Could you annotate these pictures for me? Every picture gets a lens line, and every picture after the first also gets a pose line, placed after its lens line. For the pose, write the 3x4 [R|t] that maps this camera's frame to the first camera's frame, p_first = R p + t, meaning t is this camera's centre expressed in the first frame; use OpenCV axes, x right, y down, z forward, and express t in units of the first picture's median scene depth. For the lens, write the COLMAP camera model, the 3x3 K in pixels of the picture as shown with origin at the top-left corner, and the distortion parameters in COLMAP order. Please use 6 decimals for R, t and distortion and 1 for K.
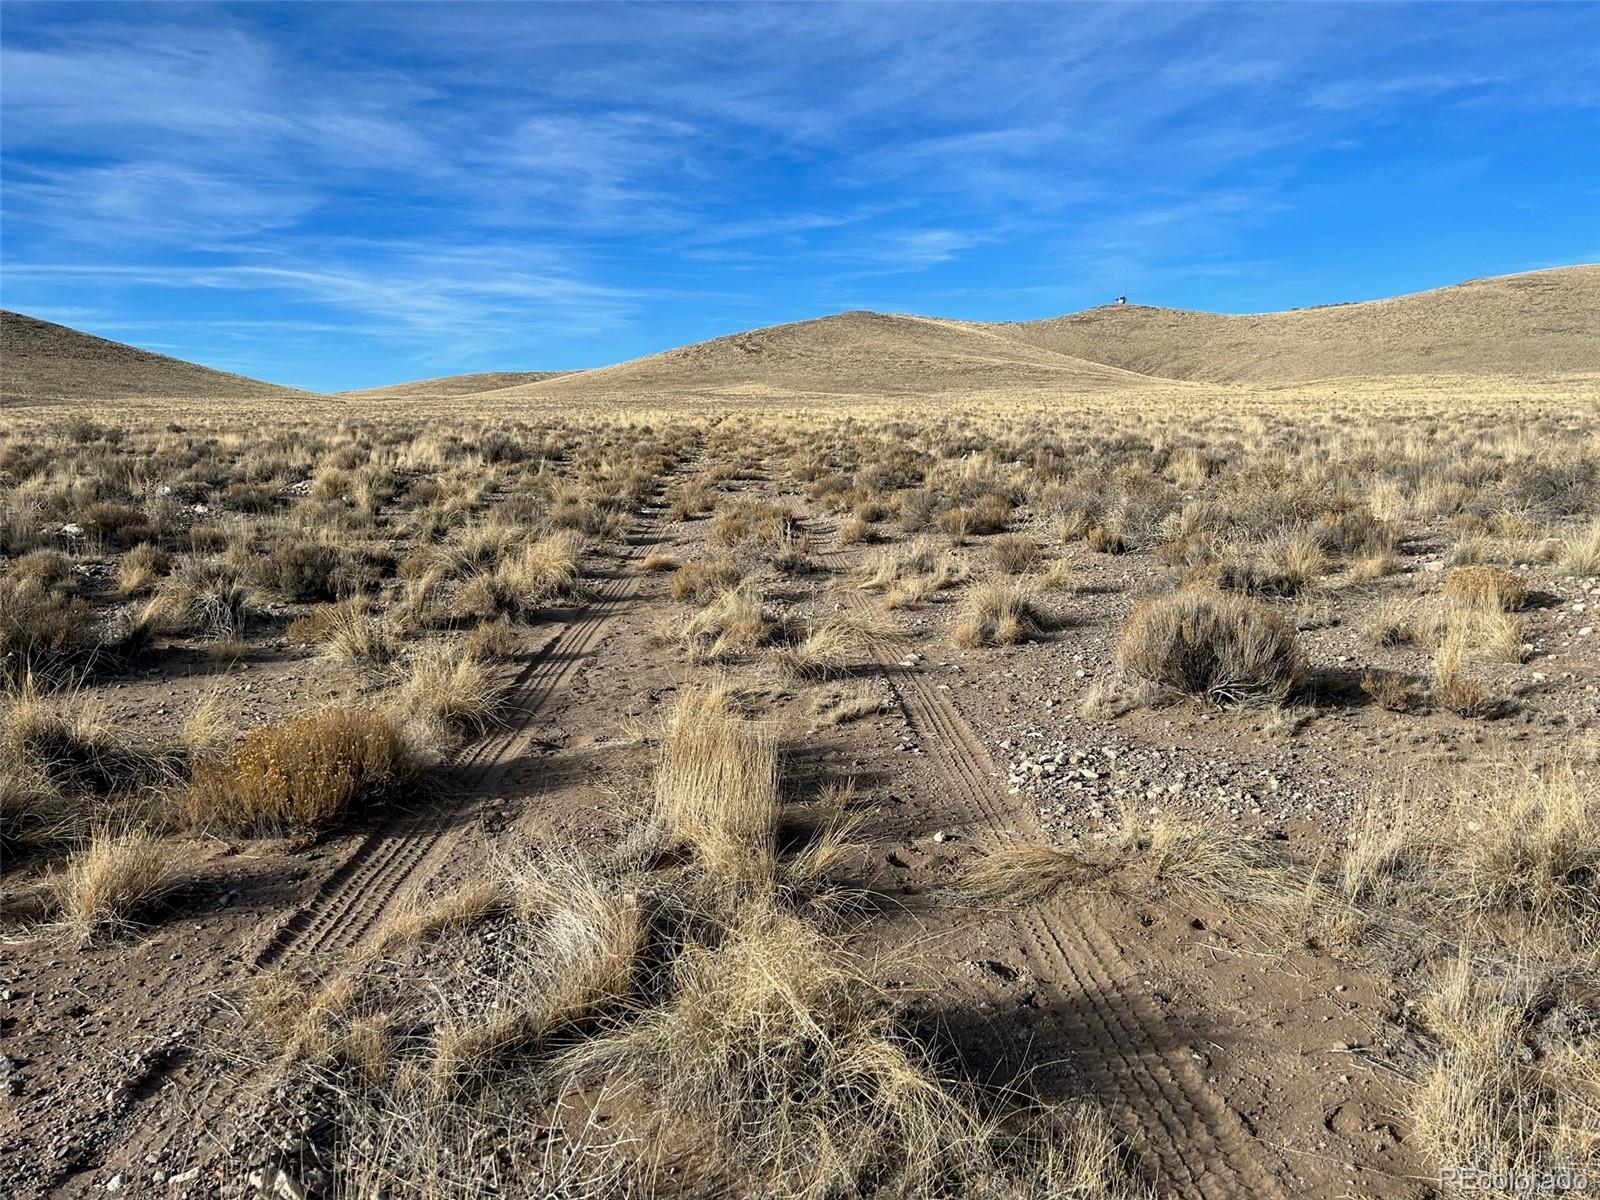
lens RADIAL K [[1094.4, 0, 777.3], [0, 1094.4, 599.0], [0, 0, 1]] dist [-0.004287, -0.018051]
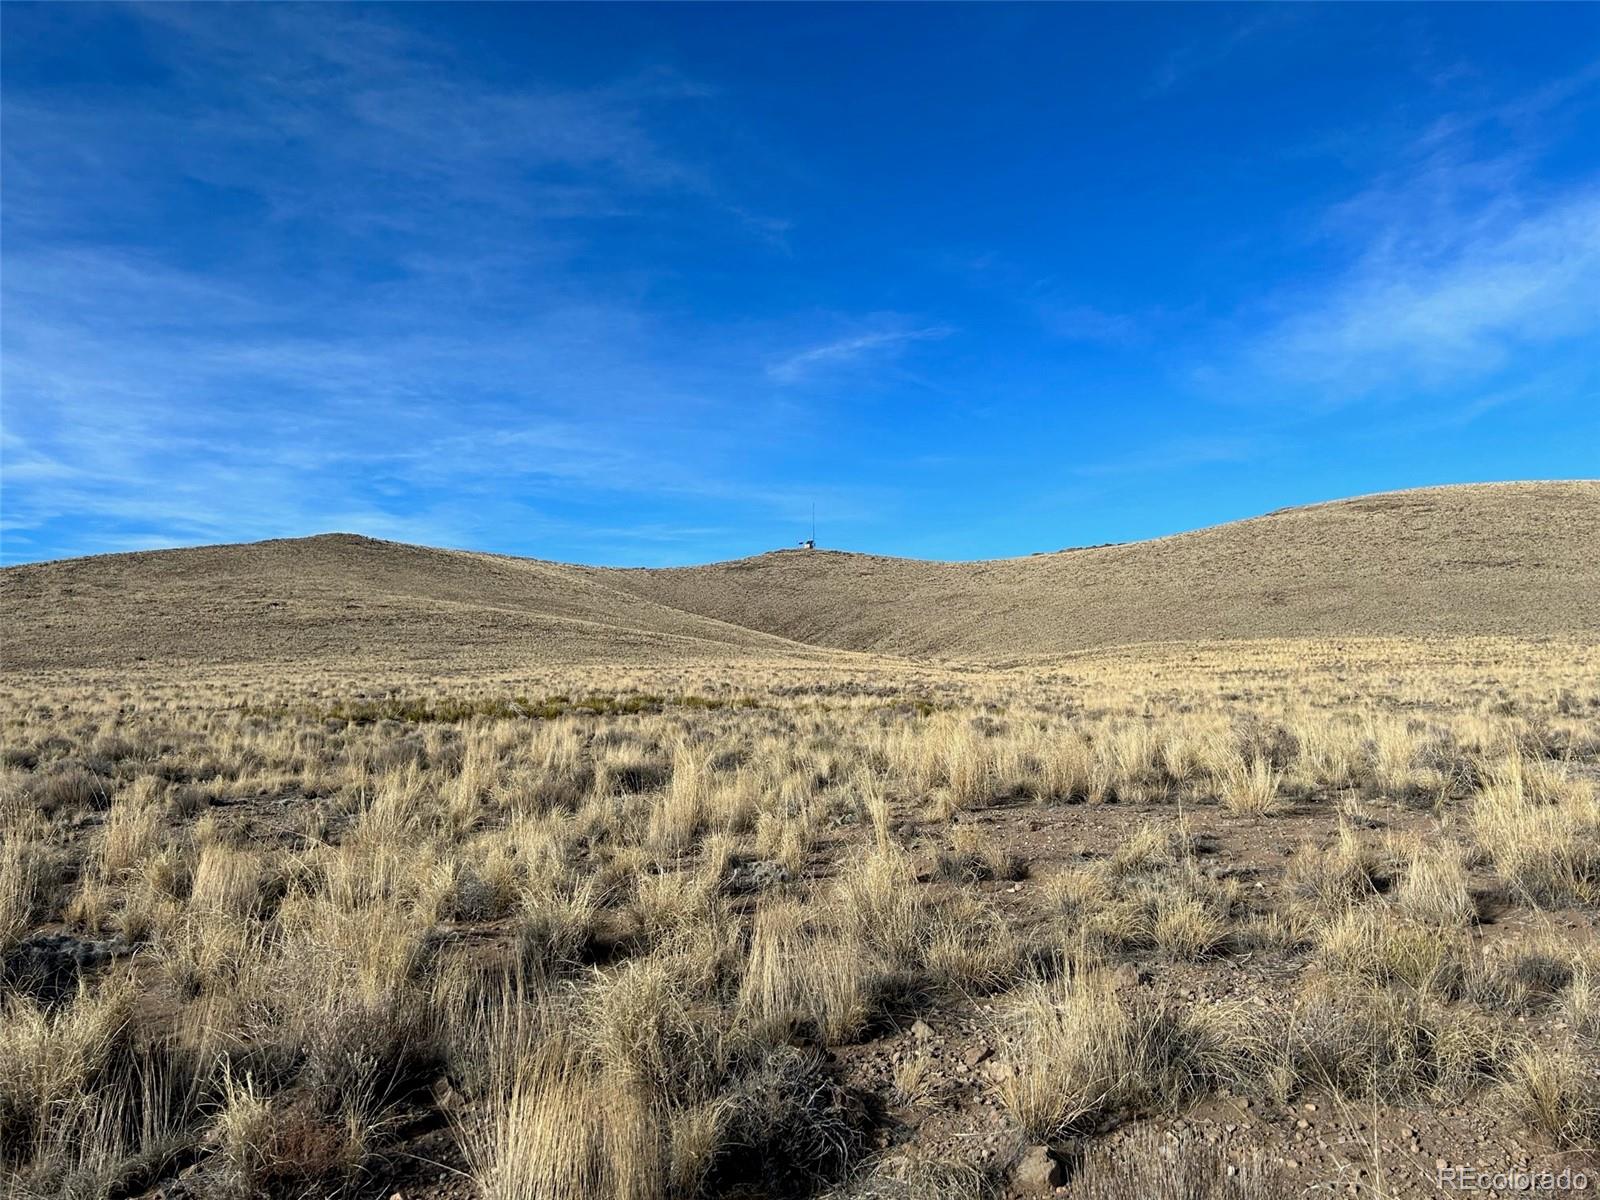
lens RADIAL K [[1094.4, 0, 777.3], [0, 1094.4, 599.0], [0, 0, 1]] dist [-0.004287, -0.018051]
pose [[0.980975, 0.025116, 0.192504, 0.210024], [0.023942, 0.968375, -0.248350, -0.082741], [-0.192653, 0.248234, 0.949350, 0.442580]]
